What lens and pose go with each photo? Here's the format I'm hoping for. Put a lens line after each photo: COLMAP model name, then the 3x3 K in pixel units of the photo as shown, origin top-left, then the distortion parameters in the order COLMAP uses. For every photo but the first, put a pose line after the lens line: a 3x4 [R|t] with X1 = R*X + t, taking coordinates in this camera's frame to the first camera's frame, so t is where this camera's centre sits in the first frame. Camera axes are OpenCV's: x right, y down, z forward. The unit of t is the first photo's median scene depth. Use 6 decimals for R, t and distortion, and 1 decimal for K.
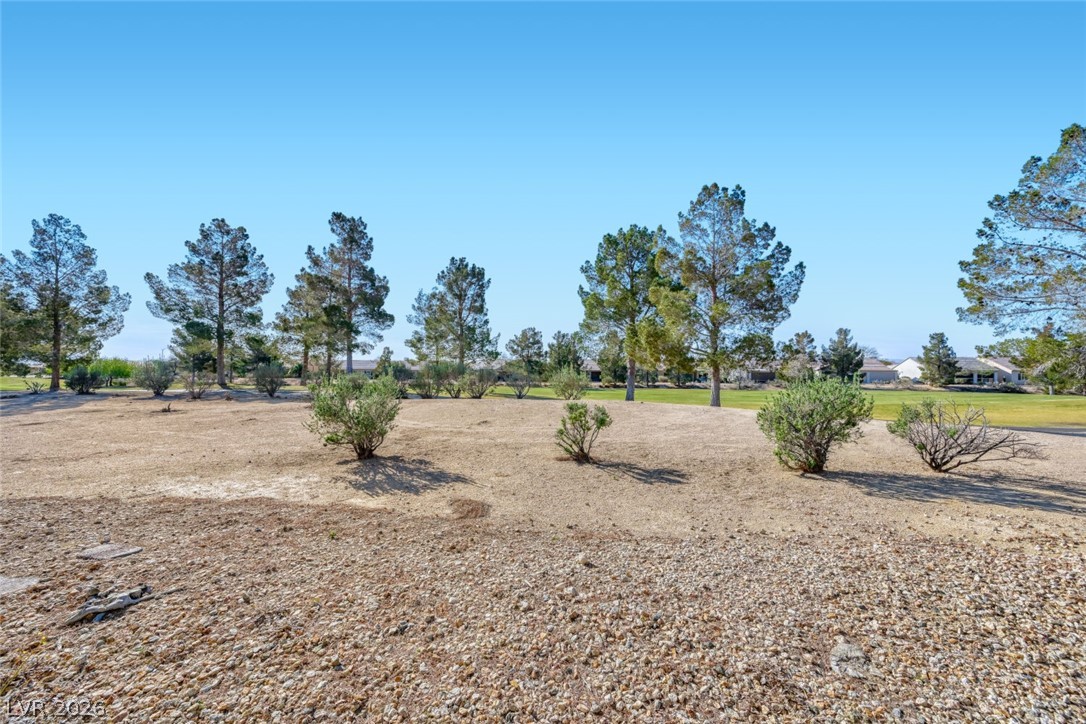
lens RADIAL K [[427.6, 0, 543.0], [0, 427.6, 362.0], [0, 0, 1]] dist [-0.000633, 0.000066]
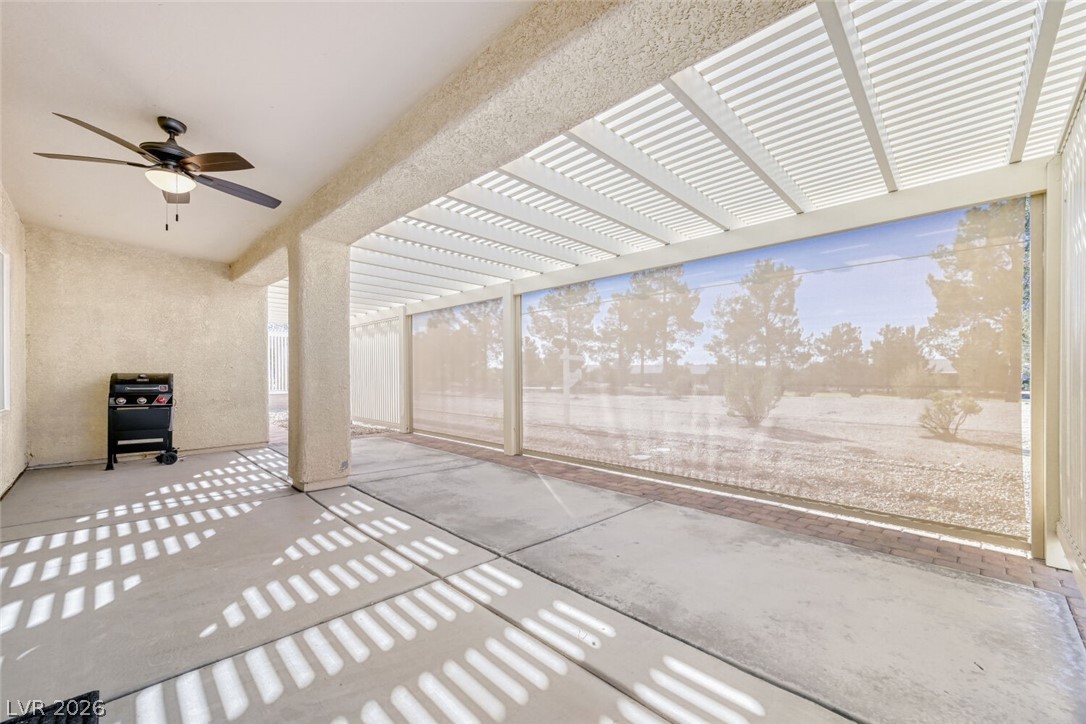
lens RADIAL K [[436.8, 0, 538.4], [0, 436.8, 375.4], [0, 0, 1]] dist [-0.000615, 0.000121]
pose [[0.807747, -0.001887, -0.589527, -0.023783], [0.014170, 0.999768, 0.016214, 0.001495], [0.589360, -0.021451, 0.807586, -0.140534]]
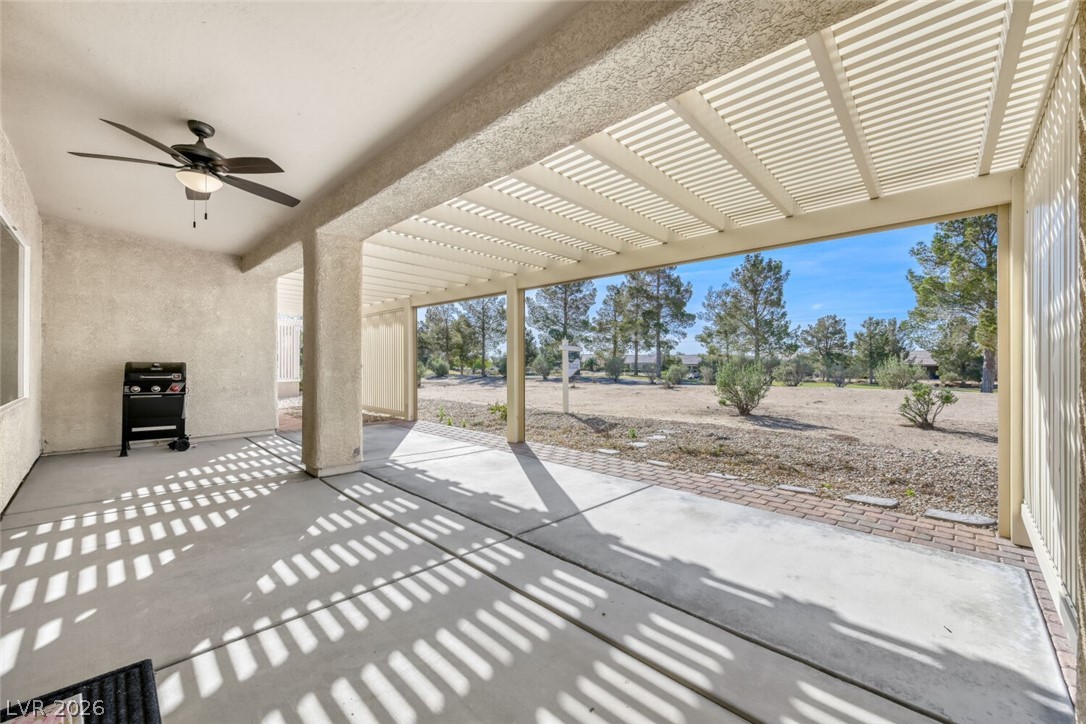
lens RADIAL K [[427.6, 0, 543.0], [0, 427.6, 362.0], [0, 0, 1]] dist [-0.000633, 0.000066]
pose [[0.819711, -0.001426, -0.572776, -0.023767], [0.009263, 0.999899, 0.010767, 0.000719], [0.572703, -0.014132, 0.819641, -0.145944]]
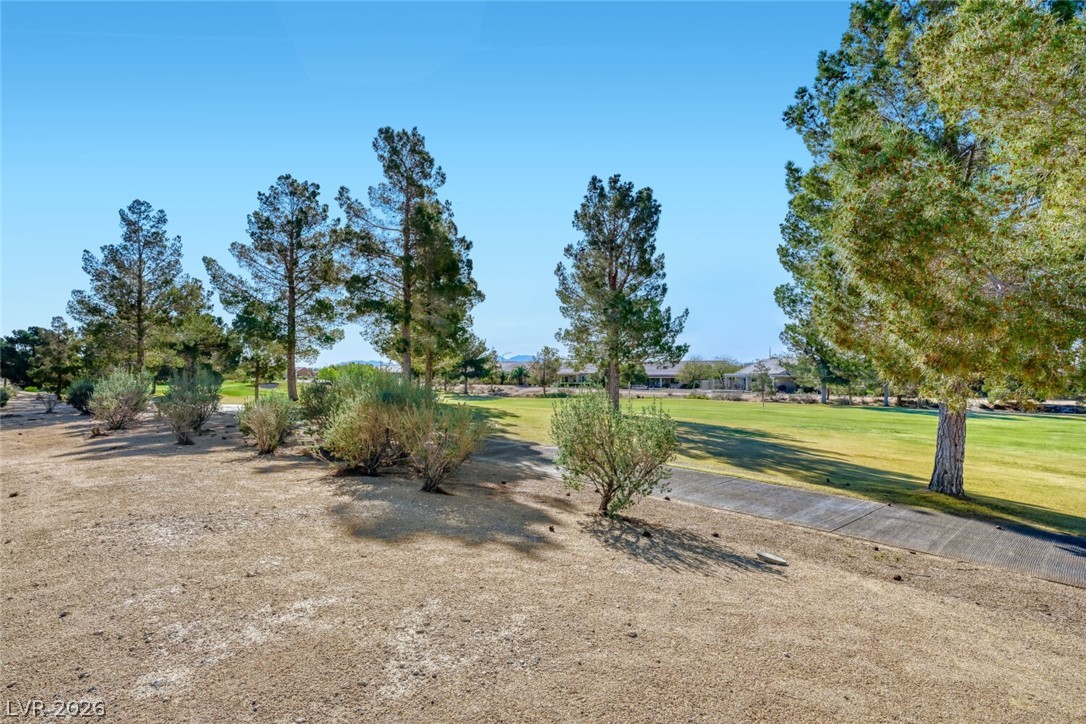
lens RADIAL K [[582.5, 0, 543.0], [0, 582.5, 362.0], [0, 0, 1]] dist [0.001825, 0.000404]
pose [[0.858856, -0.013716, -0.512033, 0.115421], [0.012839, 0.999904, -0.005250, -0.002036], [0.512055, -0.002065, 0.858950, 0.317450]]
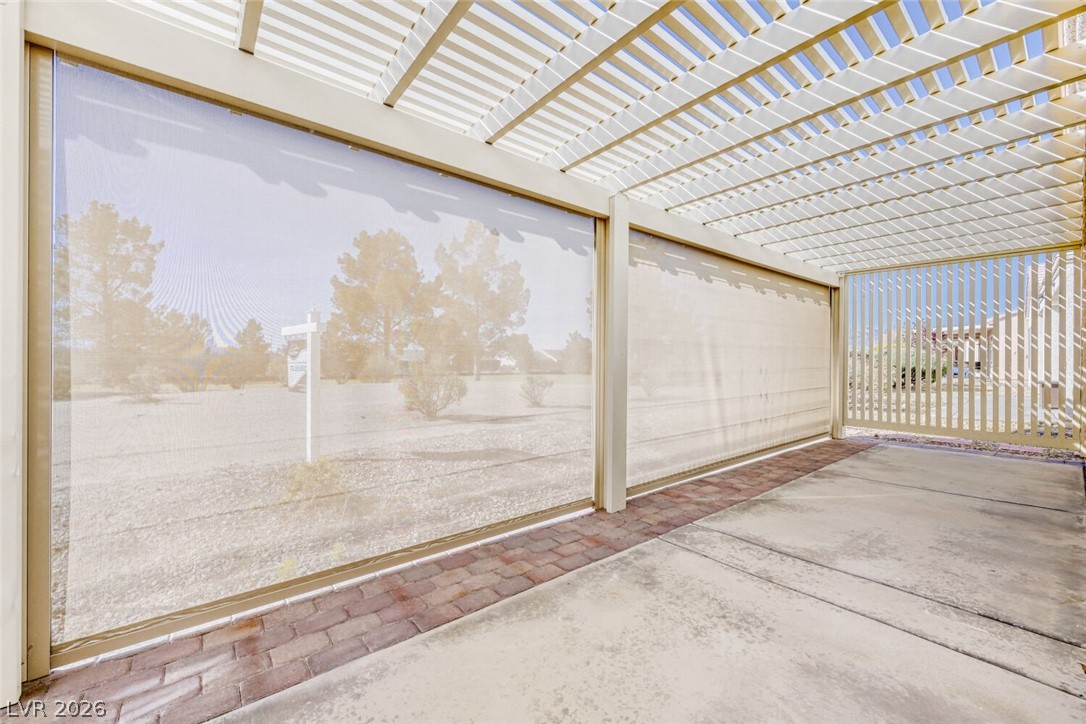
lens RADIAL K [[434.1, 0, 542.5], [0, 434.1, 358.0], [0, 0, 1]] dist [0.000332, -0.000231]
pose [[0.661941, 0.002809, 0.749550, -0.262335], [-0.012357, 0.999898, 0.007166, 0.002709], [-0.749454, -0.014006, 0.661909, -0.037387]]
